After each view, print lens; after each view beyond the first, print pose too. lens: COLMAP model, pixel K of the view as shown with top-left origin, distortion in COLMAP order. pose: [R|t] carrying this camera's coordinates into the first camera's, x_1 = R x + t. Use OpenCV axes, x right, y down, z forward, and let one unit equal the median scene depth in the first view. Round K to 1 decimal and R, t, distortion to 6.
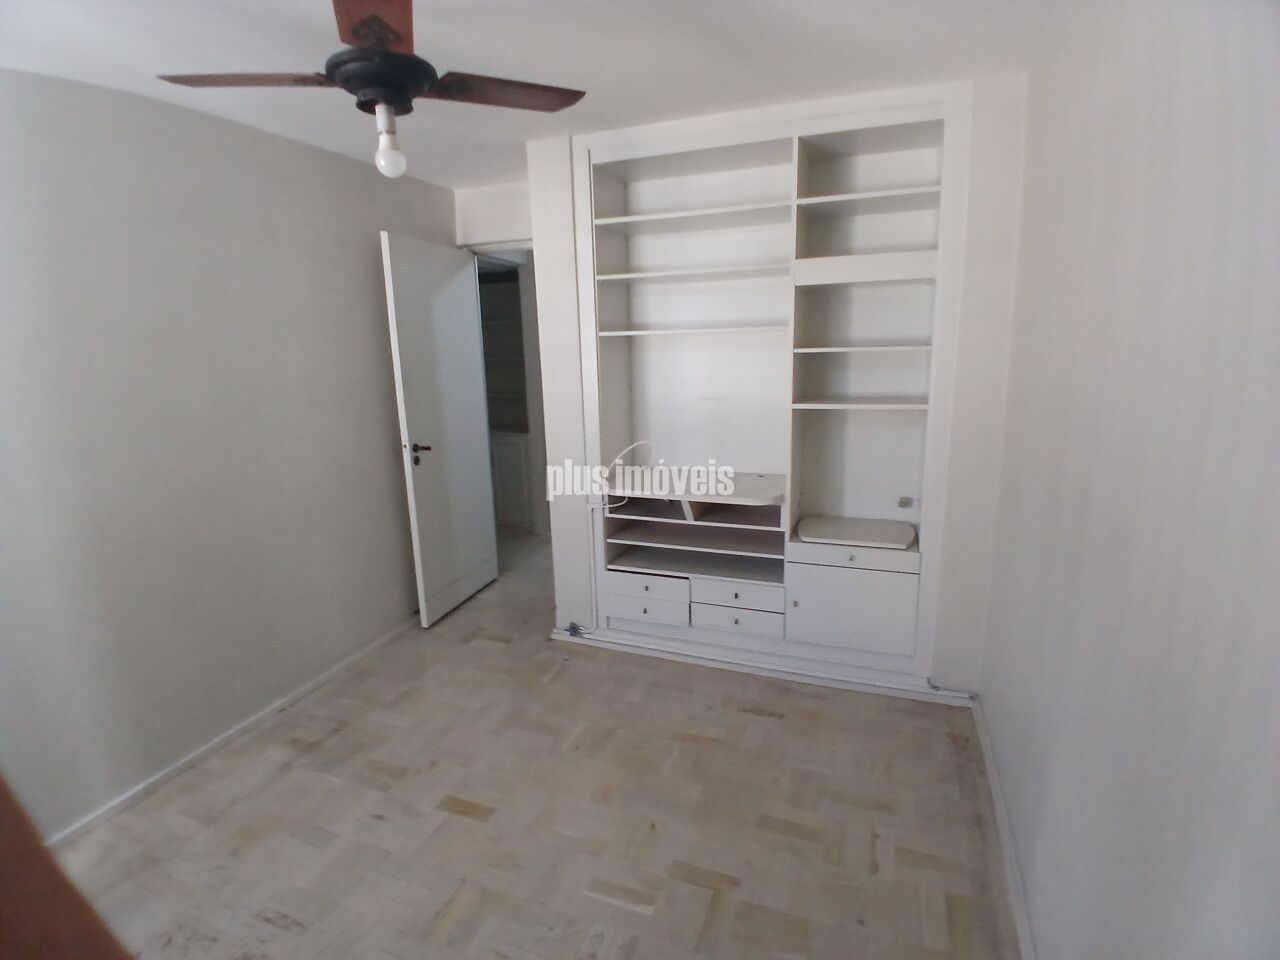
lens RADIAL K [[634.1, 0, 641.8], [0, 634.1, 476.5], [0, 0, 1]] dist [0.006603, -0.047831]
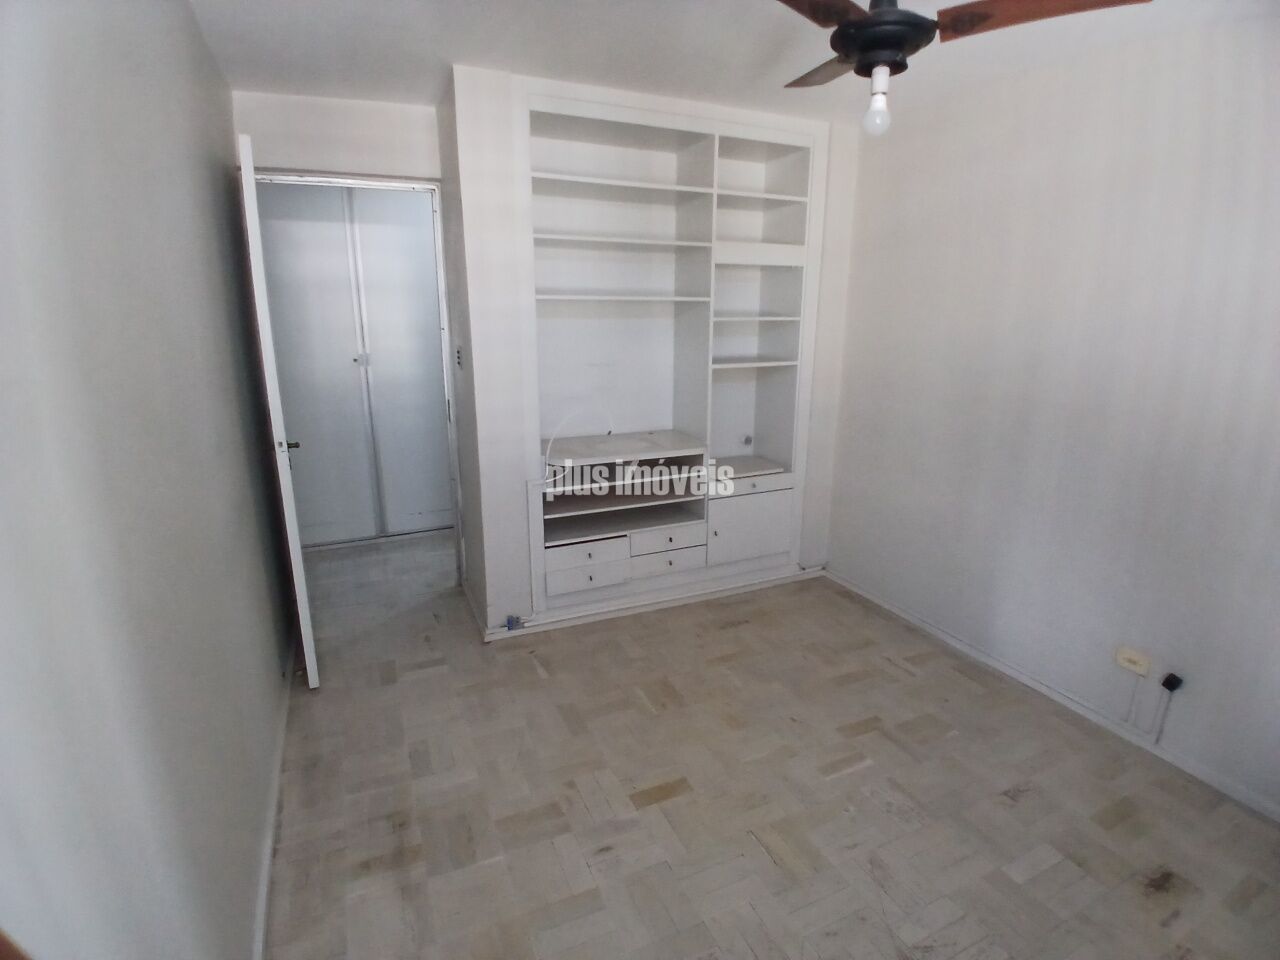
lens RADIAL K [[634.1, 0, 641.8], [0, 634.1, 476.5], [0, 0, 1]] dist [0.006603, -0.047831]
pose [[0.700471, -0.149316, 0.697886, -0.690137], [0.126228, 0.988373, 0.084771, -0.024623], [-0.702429, 0.028713, 0.711174, 0.251343]]
